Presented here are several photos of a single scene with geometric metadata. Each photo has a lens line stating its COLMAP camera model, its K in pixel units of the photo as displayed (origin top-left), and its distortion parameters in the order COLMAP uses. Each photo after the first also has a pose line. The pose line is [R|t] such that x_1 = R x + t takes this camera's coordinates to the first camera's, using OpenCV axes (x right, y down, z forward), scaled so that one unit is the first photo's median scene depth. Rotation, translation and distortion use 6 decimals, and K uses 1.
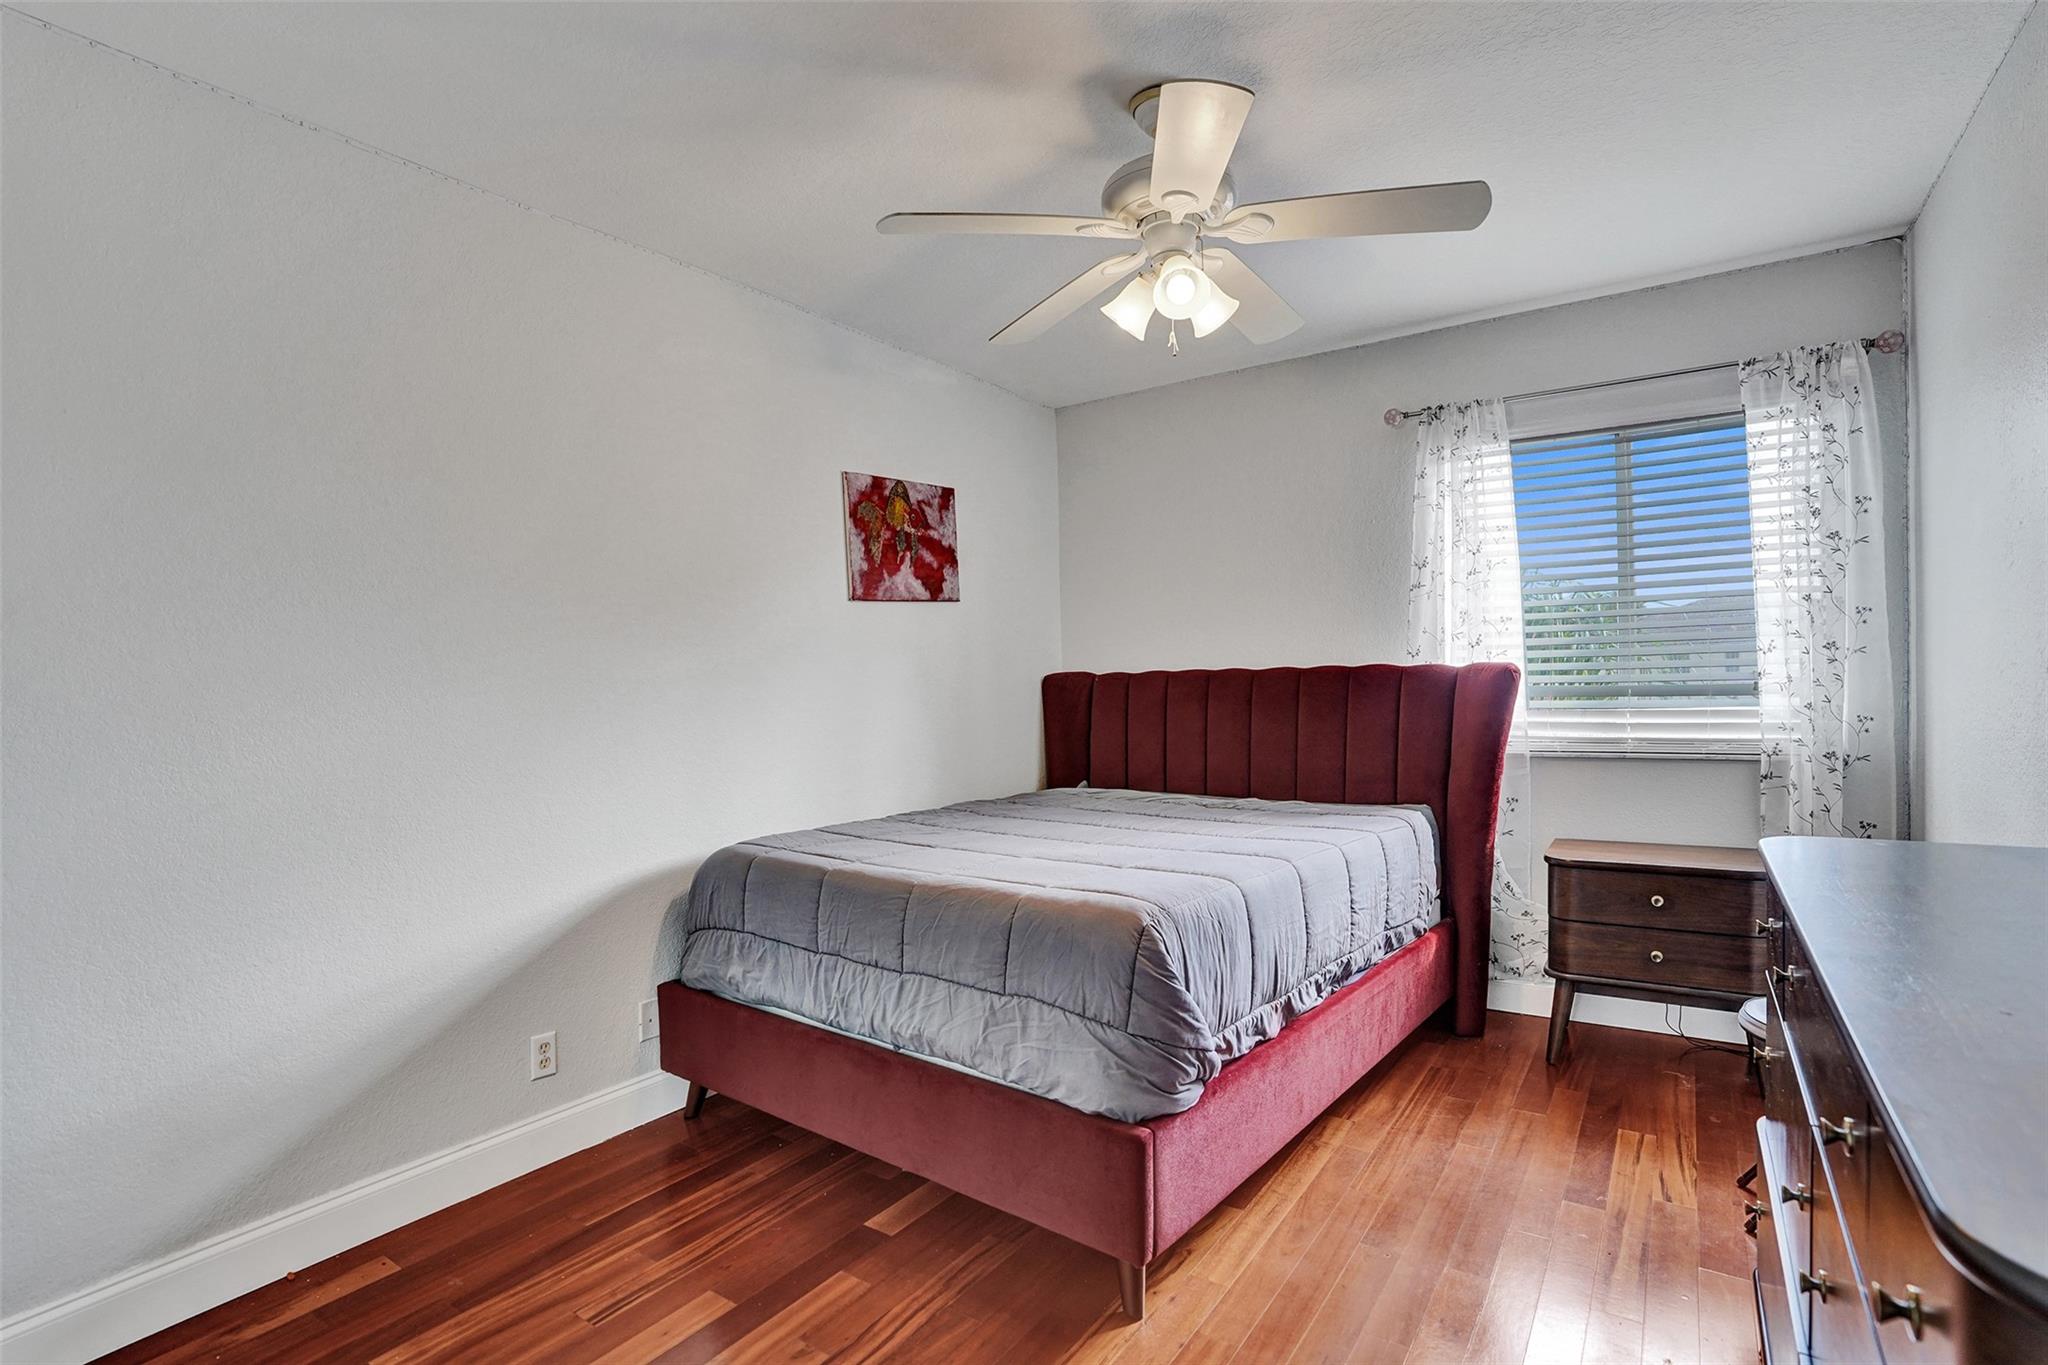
lens RADIAL K [[959.7, 0, 1007.6], [0, 959.7, 696.7], [0, 0, 1]] dist [-0.069951, 0.025819]
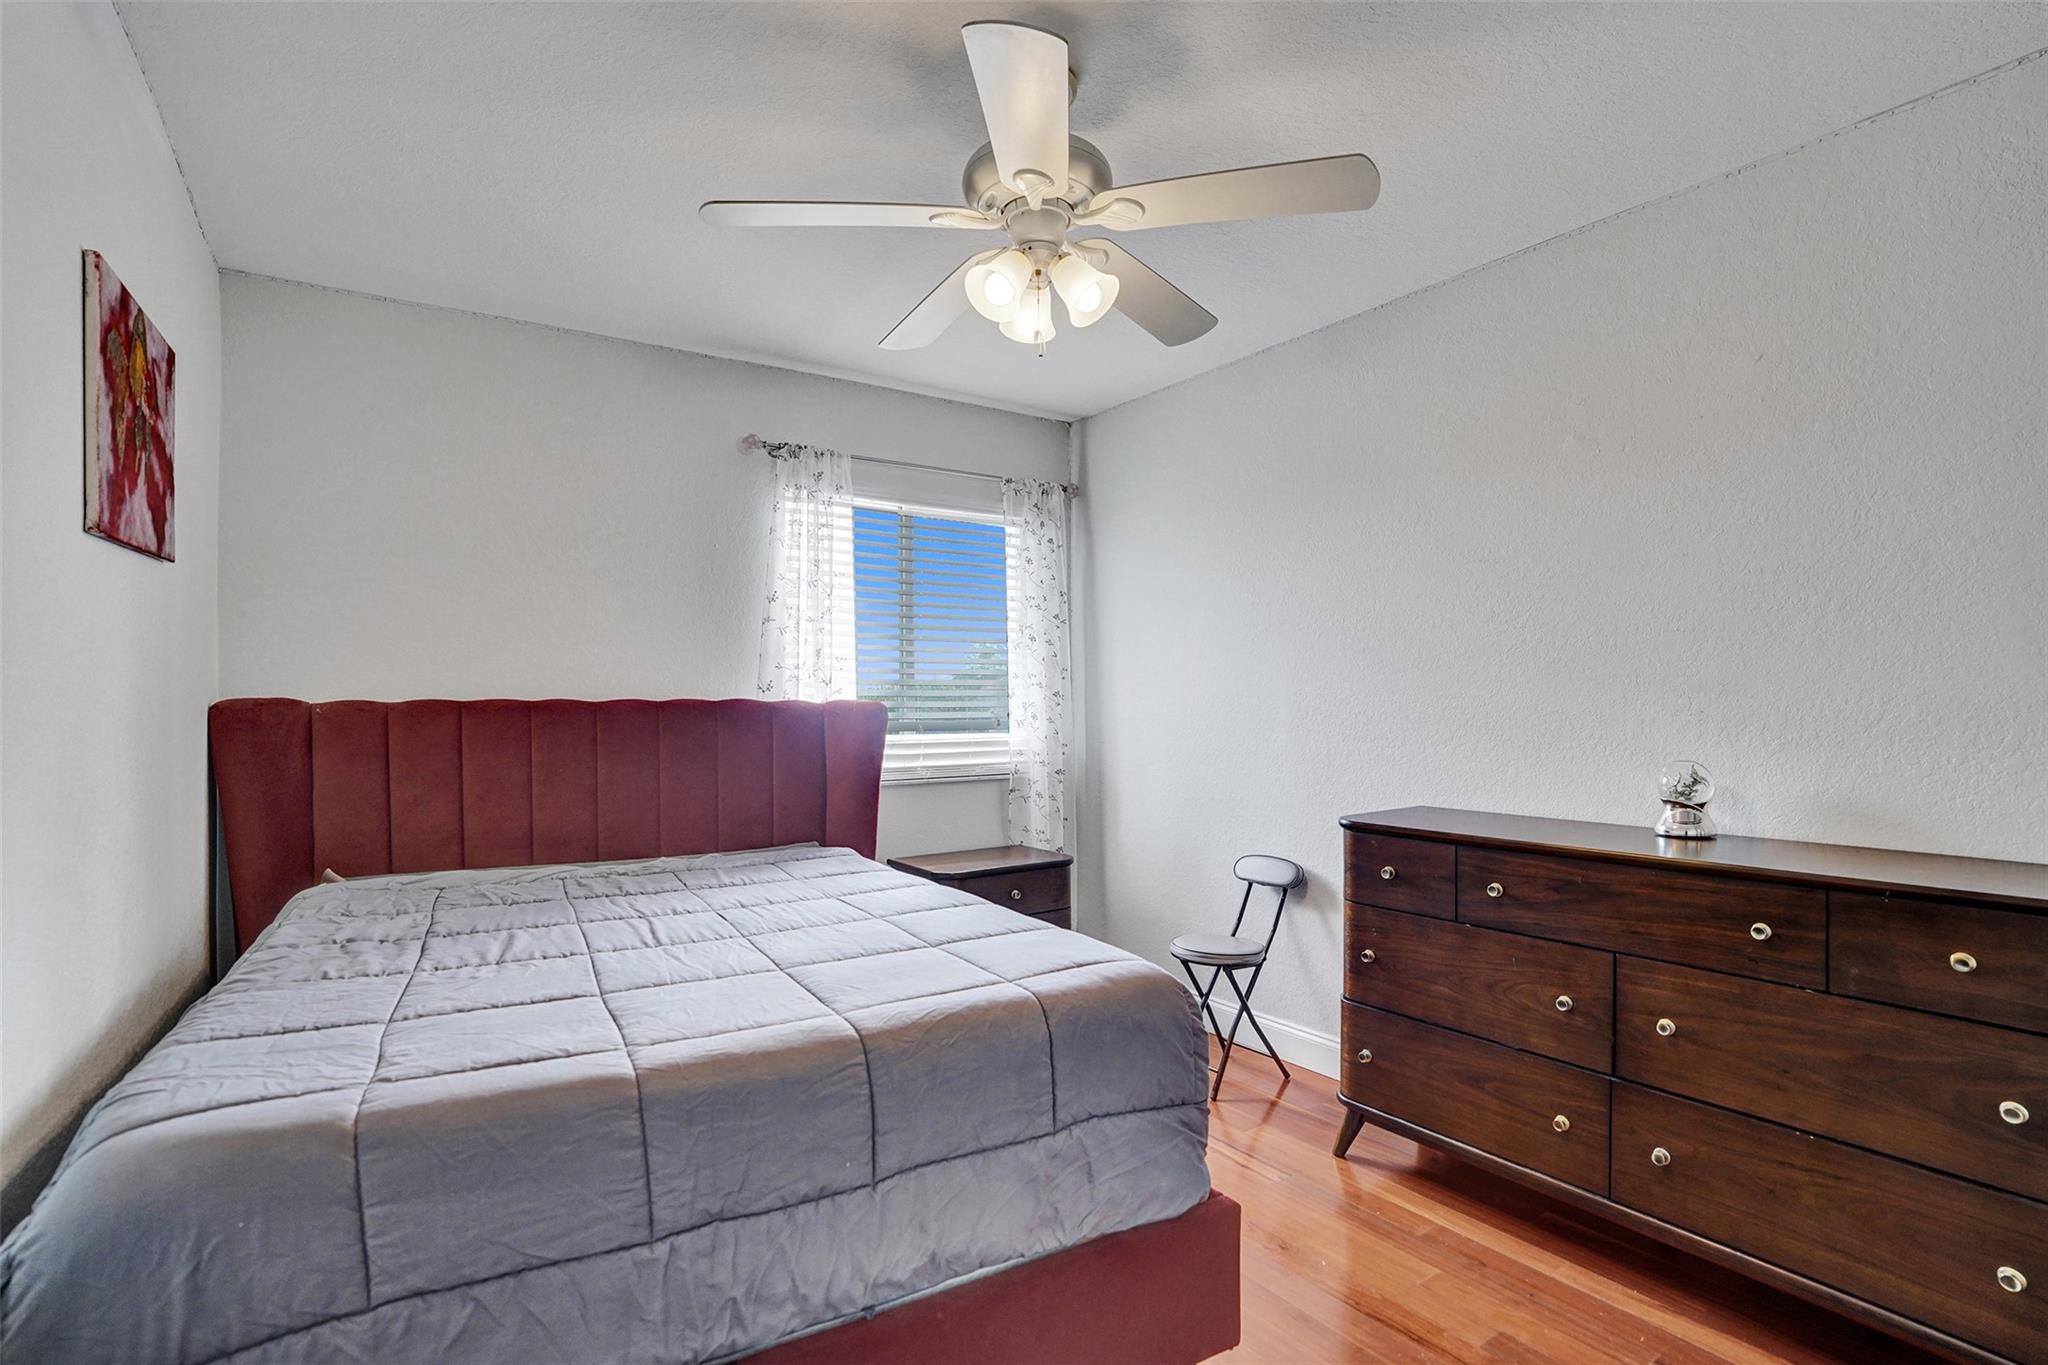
lens RADIAL K [[959.7, 0, 1007.6], [0, 959.7, 696.7], [0, 0, 1]] dist [-0.069951, 0.025819]
pose [[0.360245, 0.026458, 0.932482, -0.418317], [0.009507, 0.999442, -0.032031, -0.003803], [-0.932809, 0.020404, 0.359792, 0.439600]]
